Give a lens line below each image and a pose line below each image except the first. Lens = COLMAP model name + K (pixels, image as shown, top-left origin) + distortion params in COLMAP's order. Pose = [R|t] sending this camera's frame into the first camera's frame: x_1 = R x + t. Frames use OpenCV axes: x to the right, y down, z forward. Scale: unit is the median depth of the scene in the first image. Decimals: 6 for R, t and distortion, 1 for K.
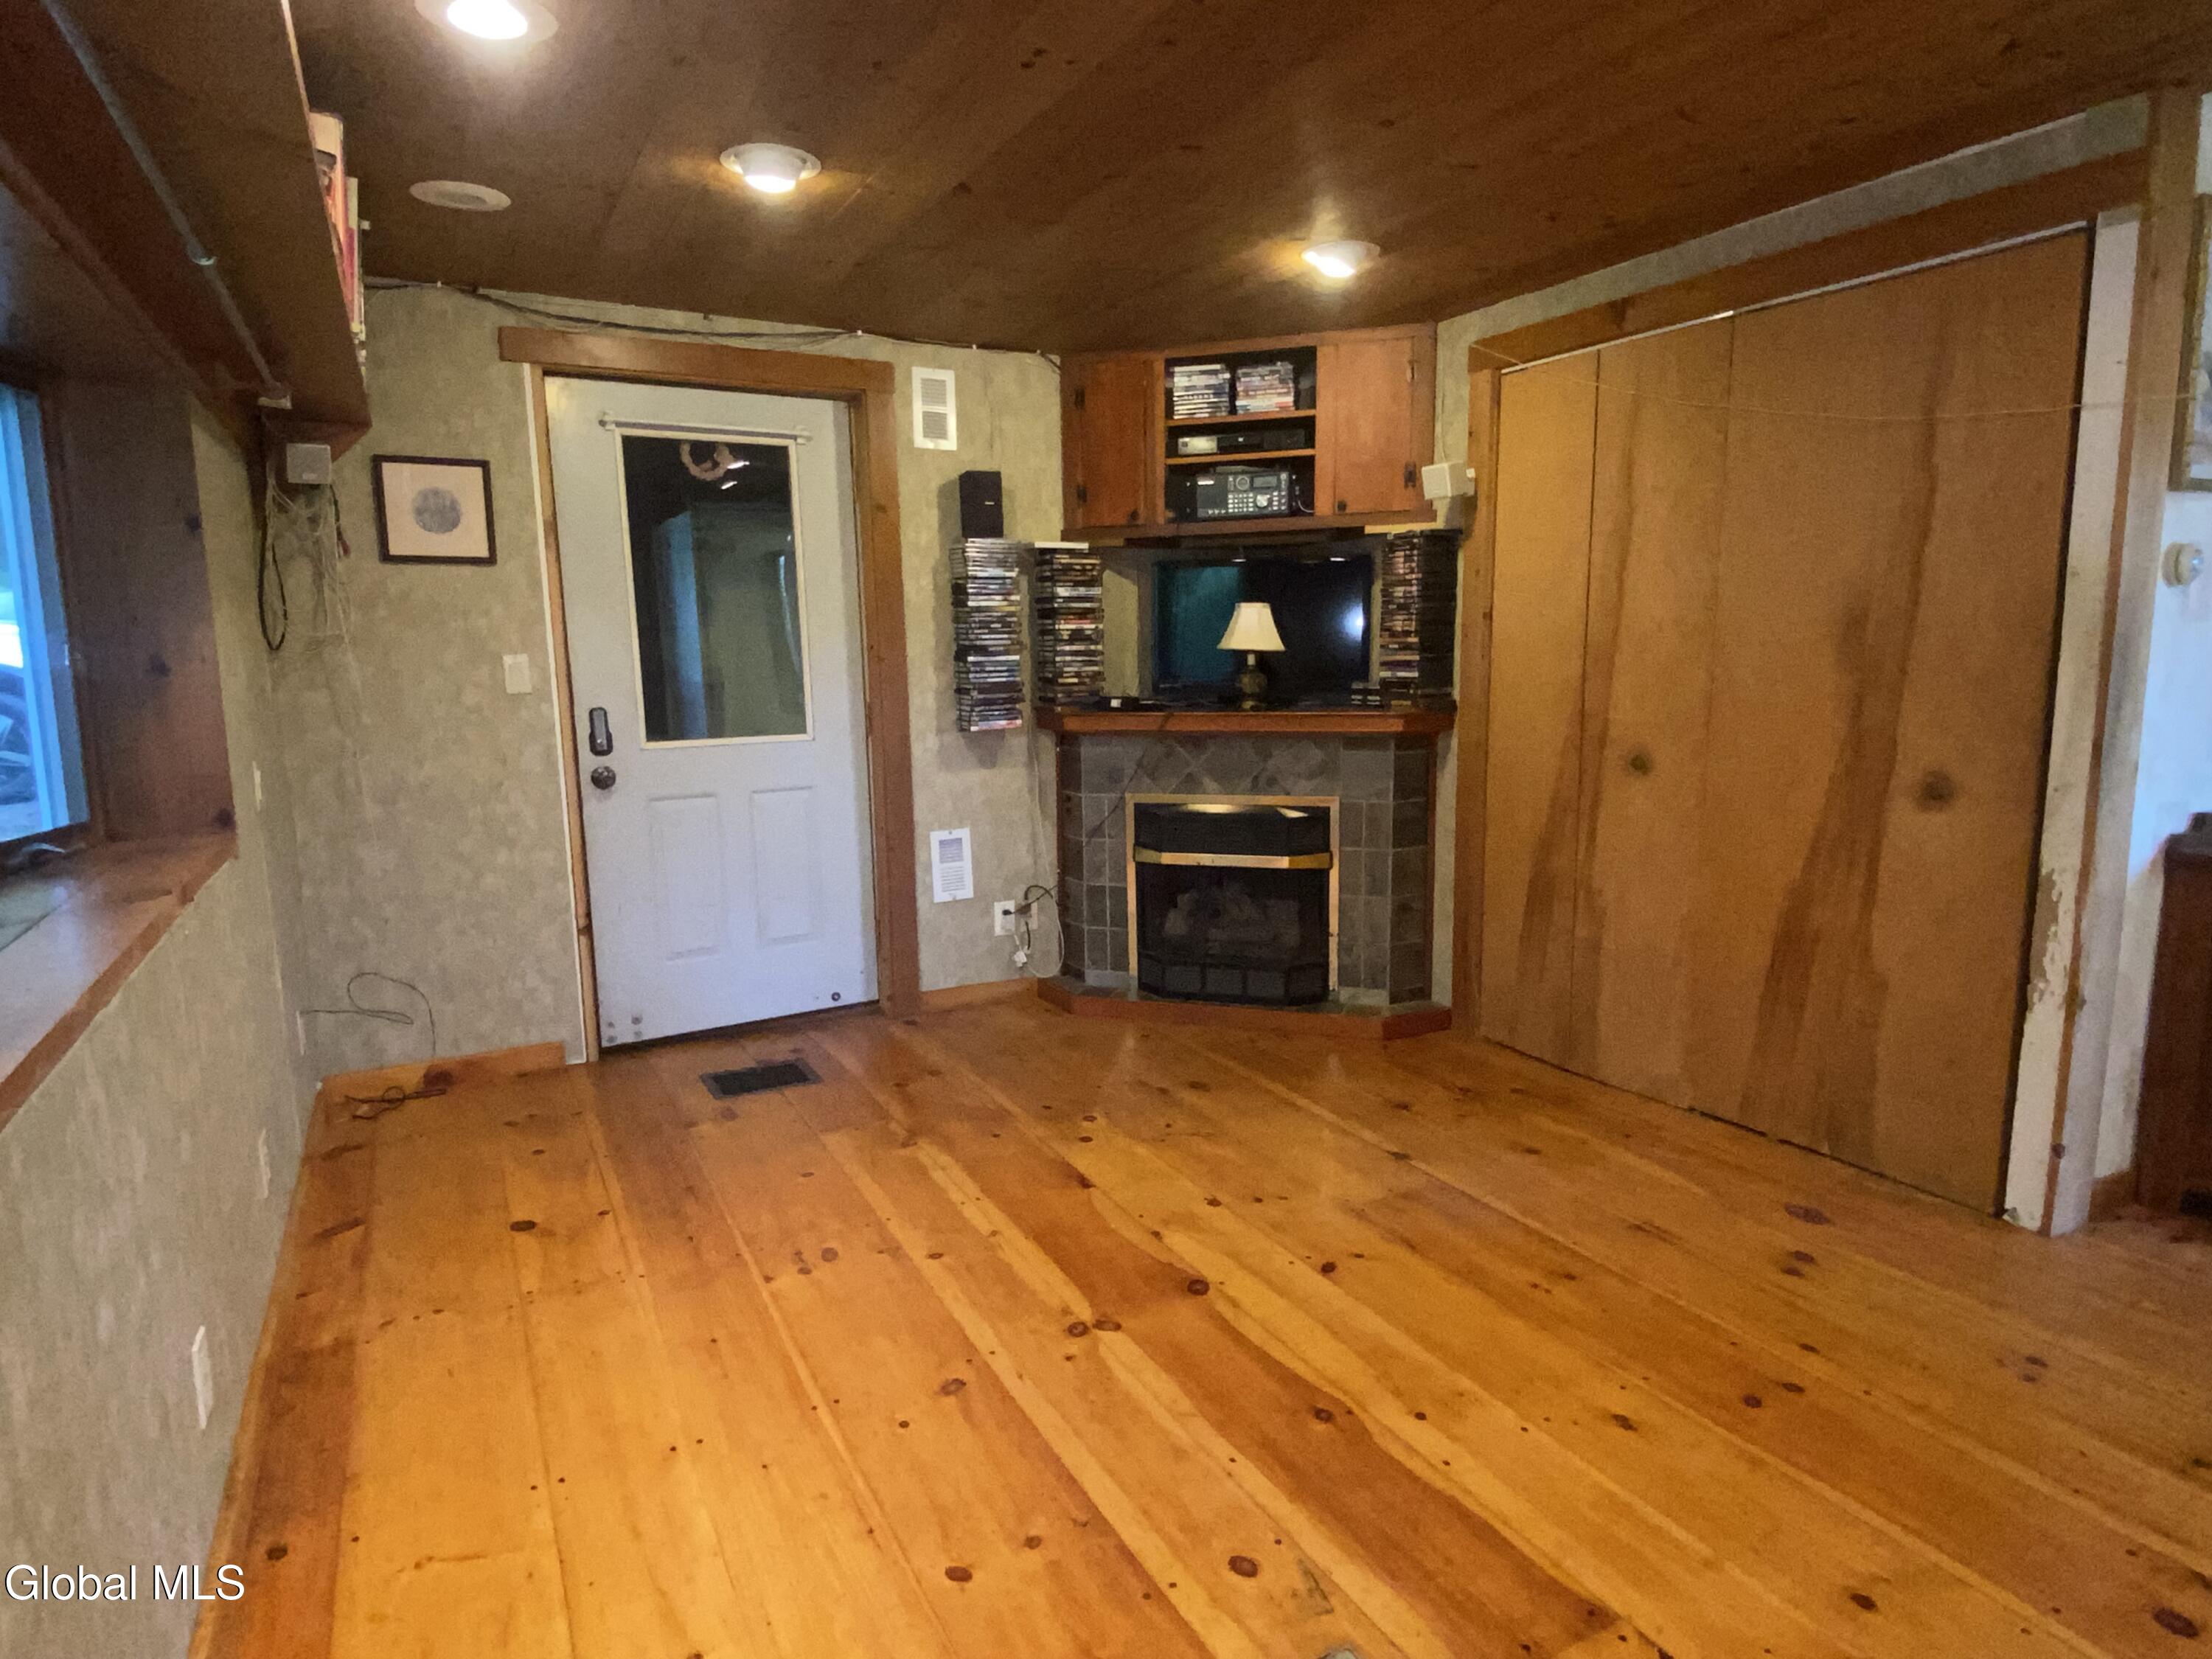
lens RADIAL K [[1233.9, 0, 1108.1], [0, 1233.9, 825.4], [0, 0, 1]] dist [-0.000454, -0.000239]
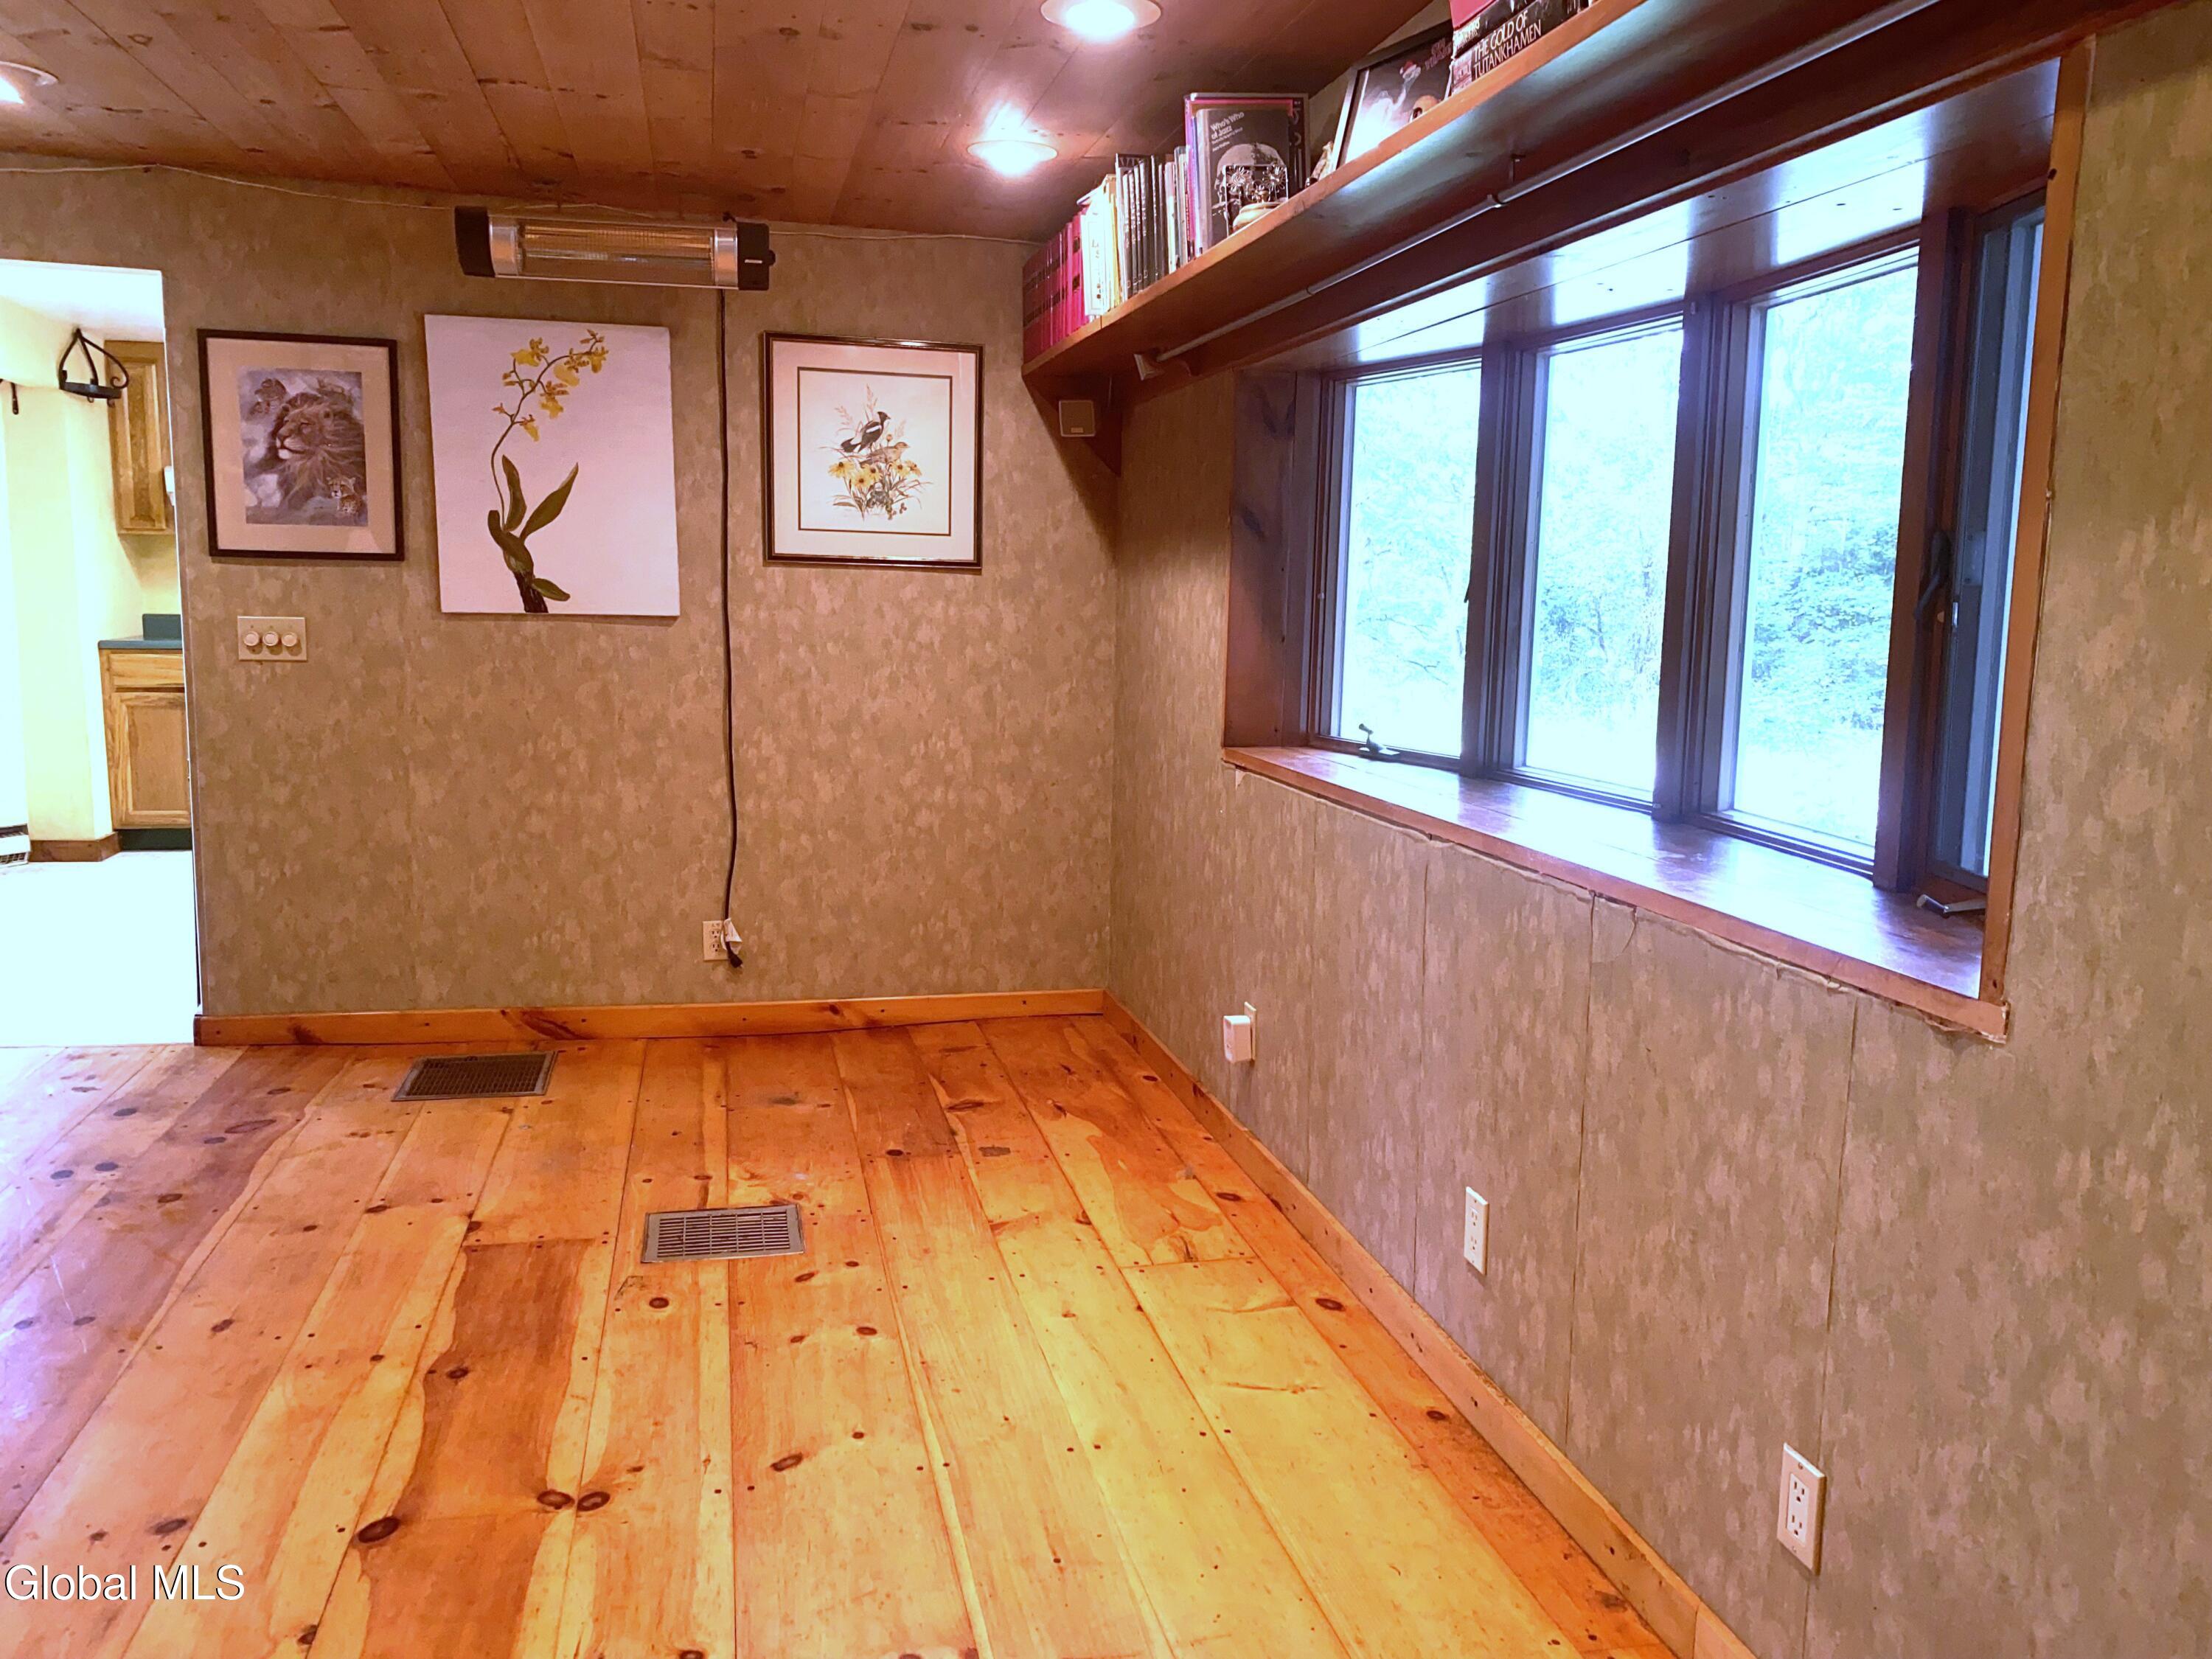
lens RADIAL K [[1669.6, 0, 1106.0], [0, 1669.6, 826.3], [0, 0, 1]] dist [0.031778, -0.029667]
pose [[-0.965164, -0.042575, 0.258160, -0.624228], [0.033269, 0.958694, 0.282488, -0.286009], [-0.259524, 0.281236, -0.923880, 1.910935]]
